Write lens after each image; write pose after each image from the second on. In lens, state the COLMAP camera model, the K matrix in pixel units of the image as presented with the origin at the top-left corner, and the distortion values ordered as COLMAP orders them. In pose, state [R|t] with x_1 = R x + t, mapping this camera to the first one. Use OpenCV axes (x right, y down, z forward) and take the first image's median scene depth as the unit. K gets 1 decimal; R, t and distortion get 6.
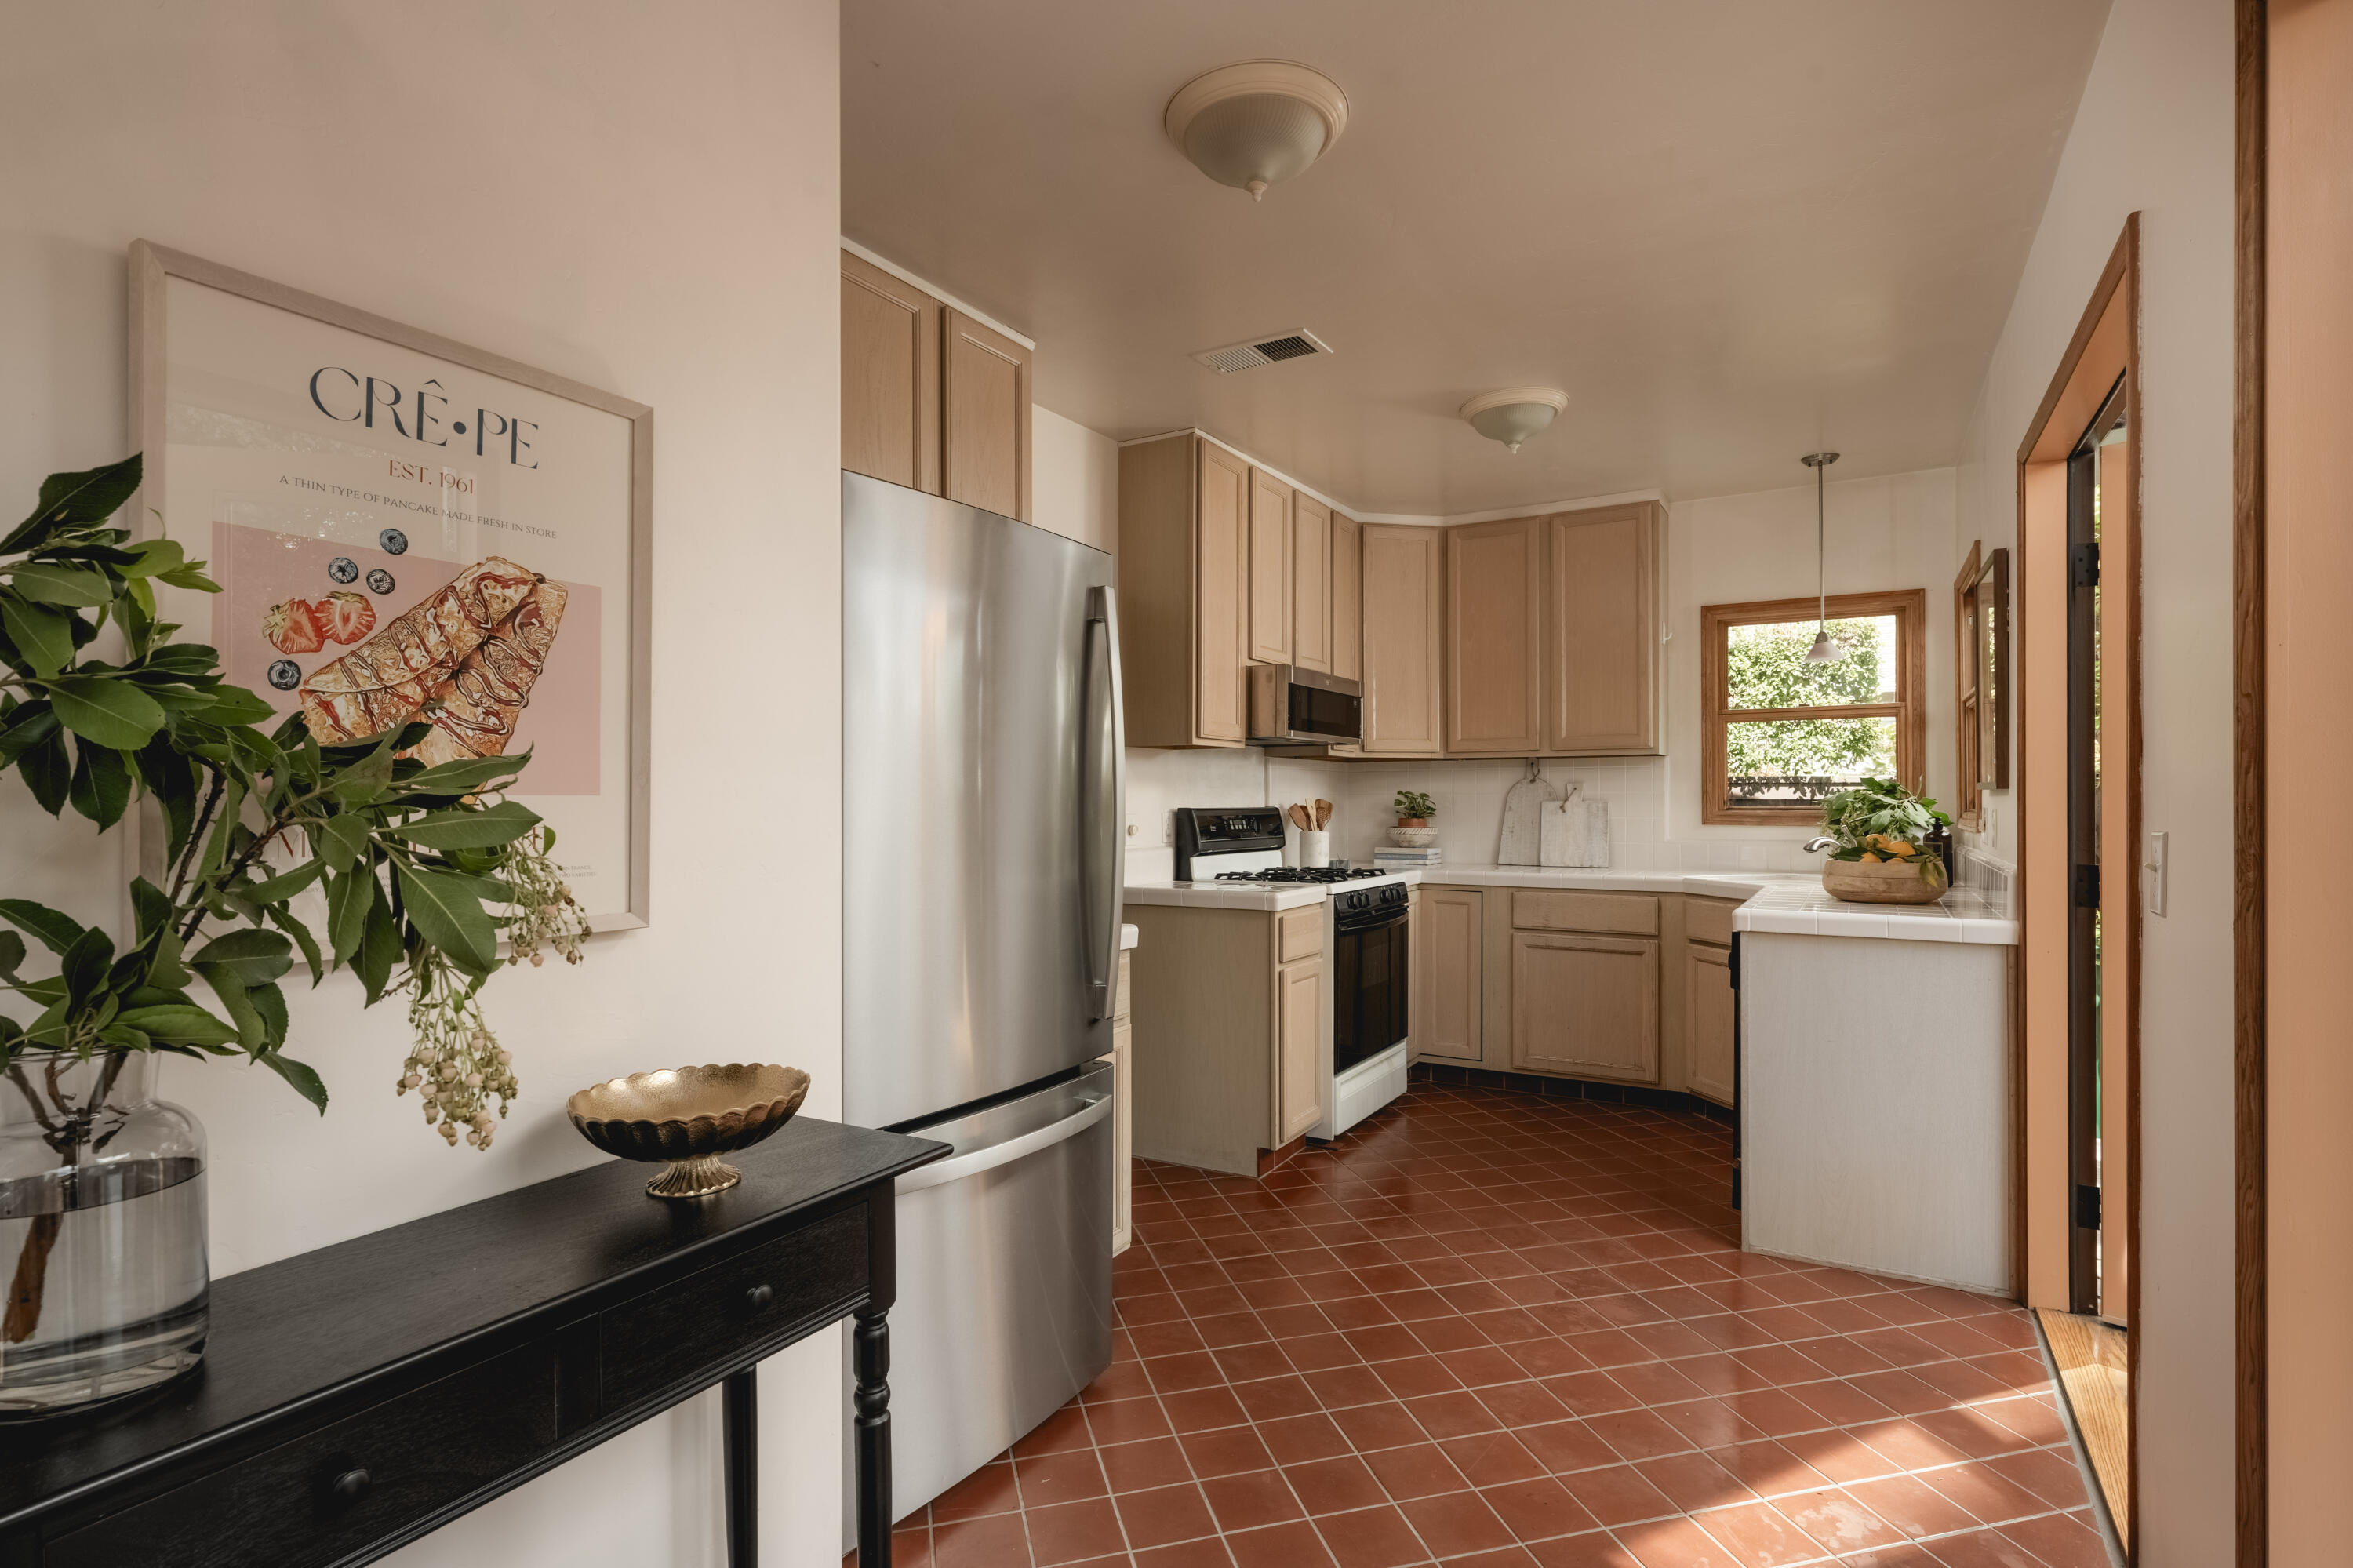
lens RADIAL K [[1131.5, 0, 1176.5], [0, 1131.5, 784.0], [0, 0, 1]] dist [0.002701, 0.000676]
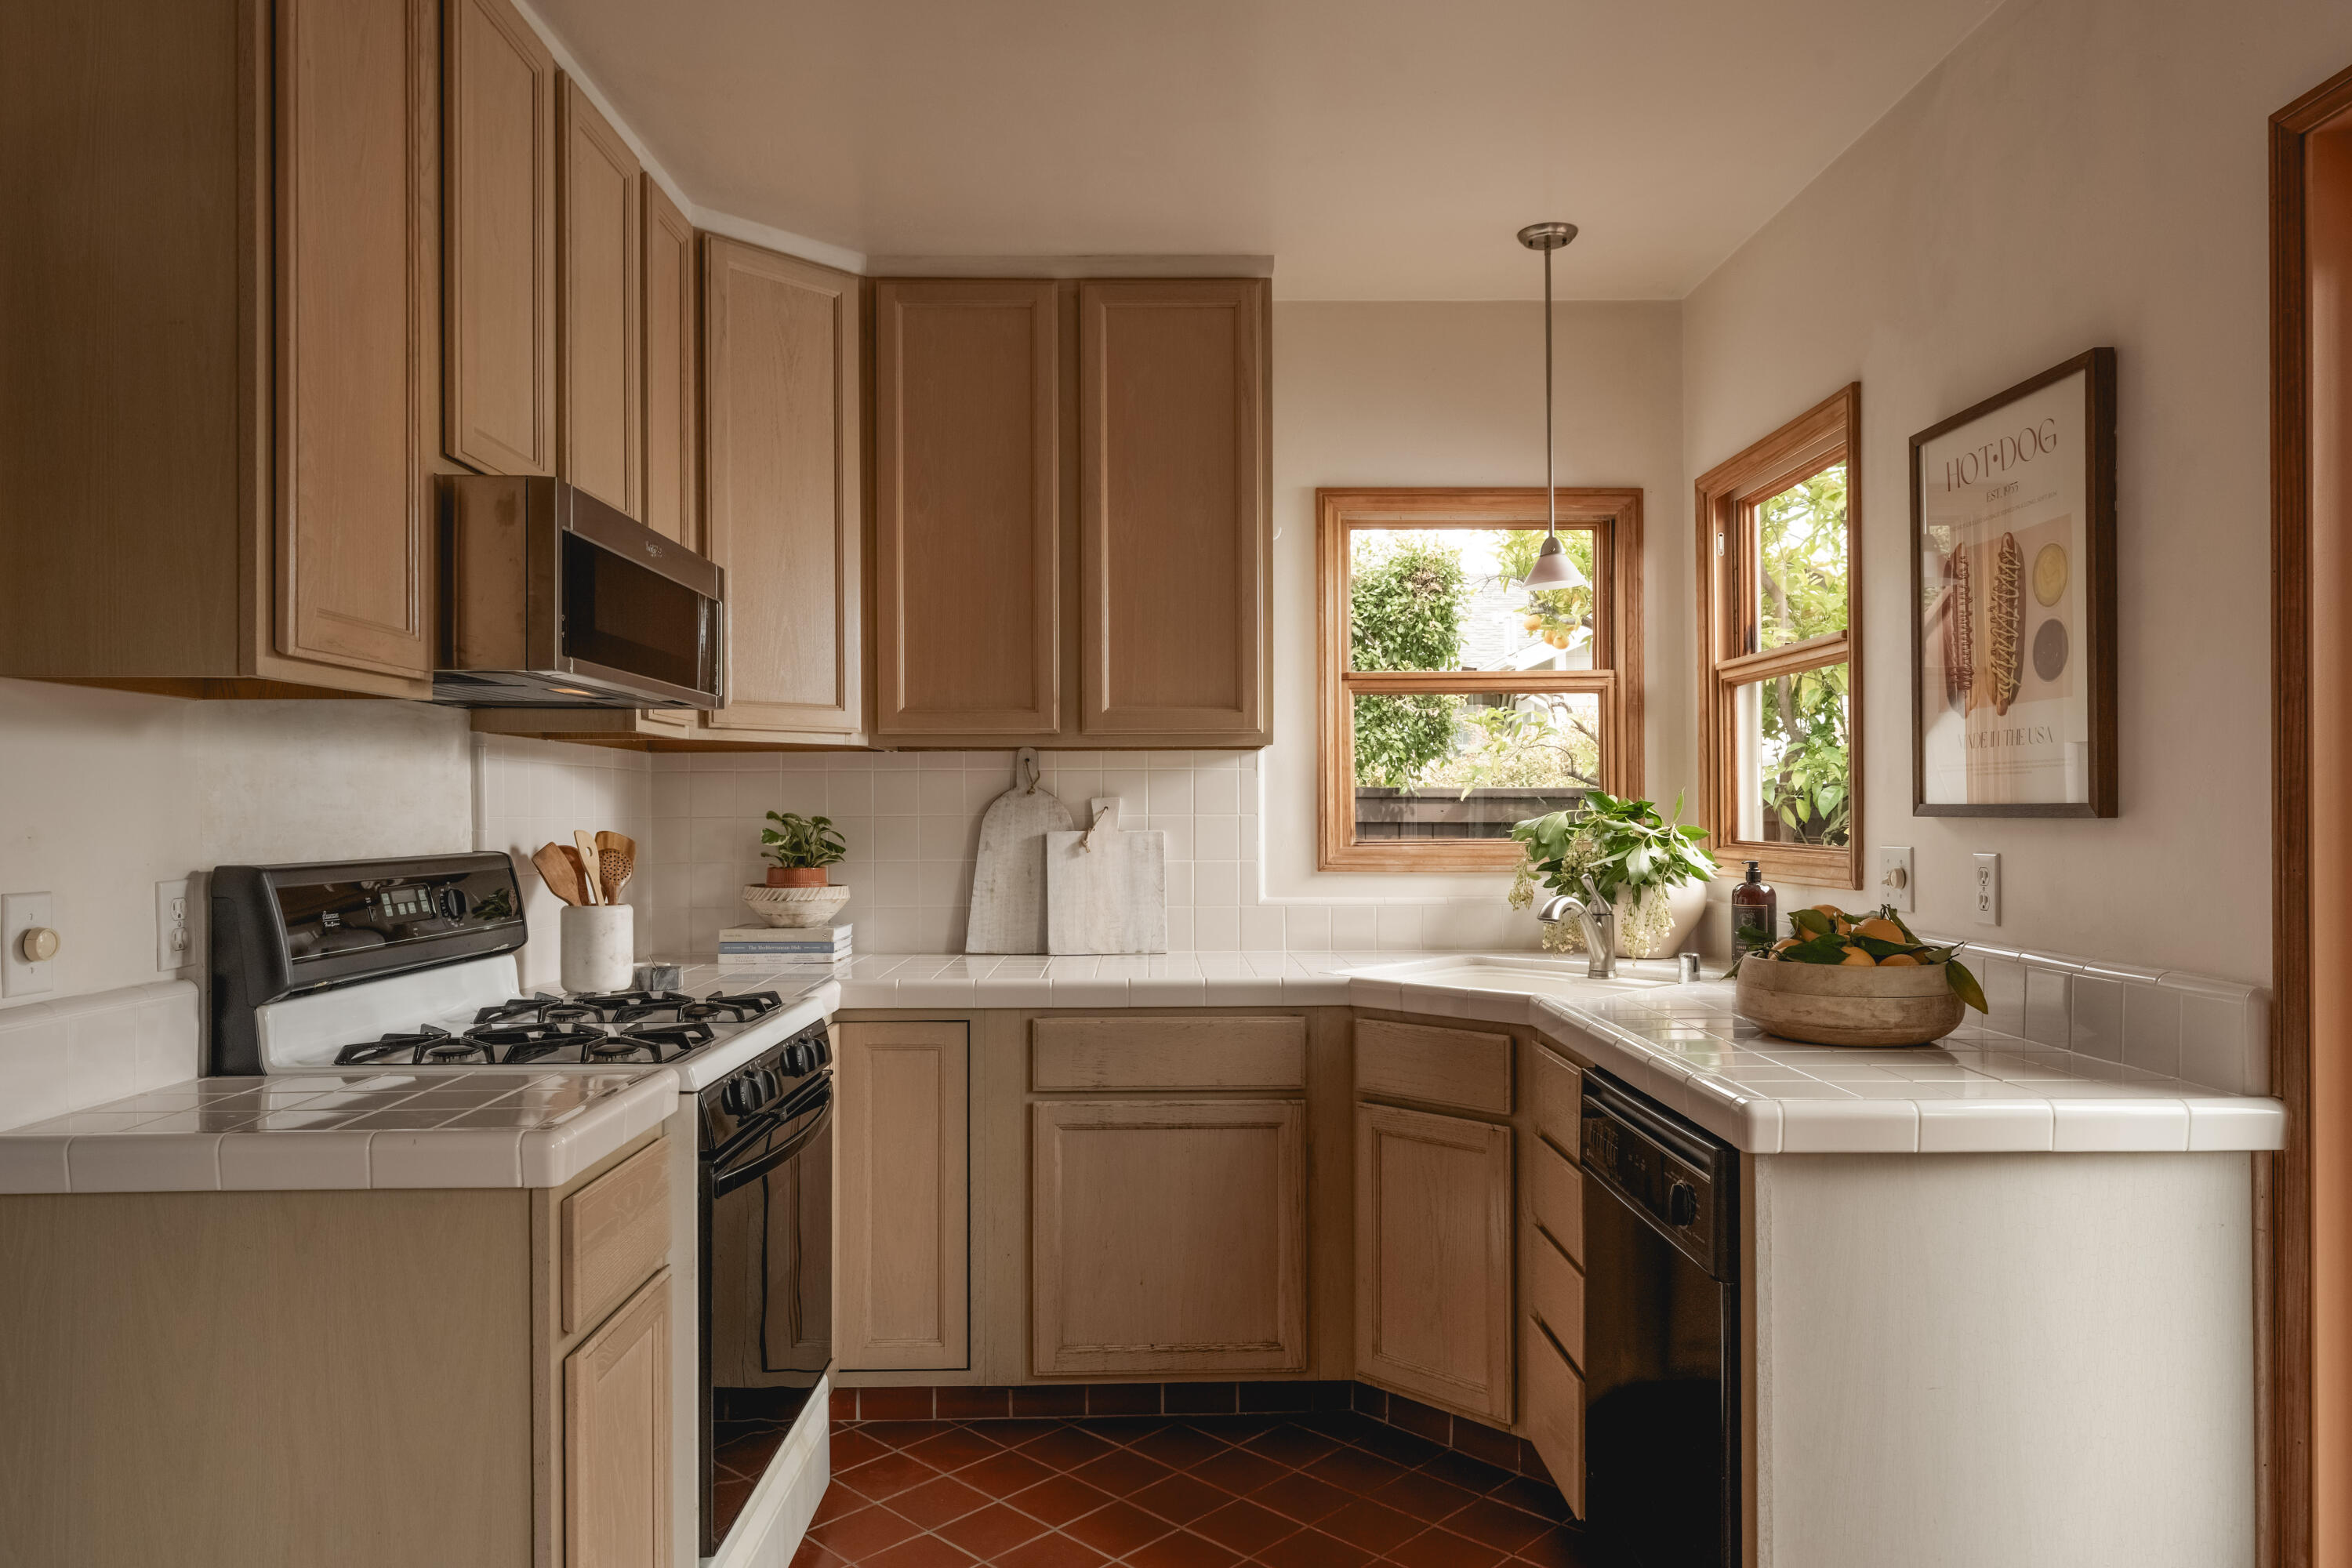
lens RADIAL K [[1478.1, 0, 1179.0], [0, 1478.1, 810.0], [0, 0, 1]] dist [-0.007687, -0.001803]
pose [[0.849867, -0.000290, 0.526998, 0.013420], [-0.006077, 0.999928, 0.010350, -0.002506], [-0.526963, -0.011999, 0.849804, 0.423206]]
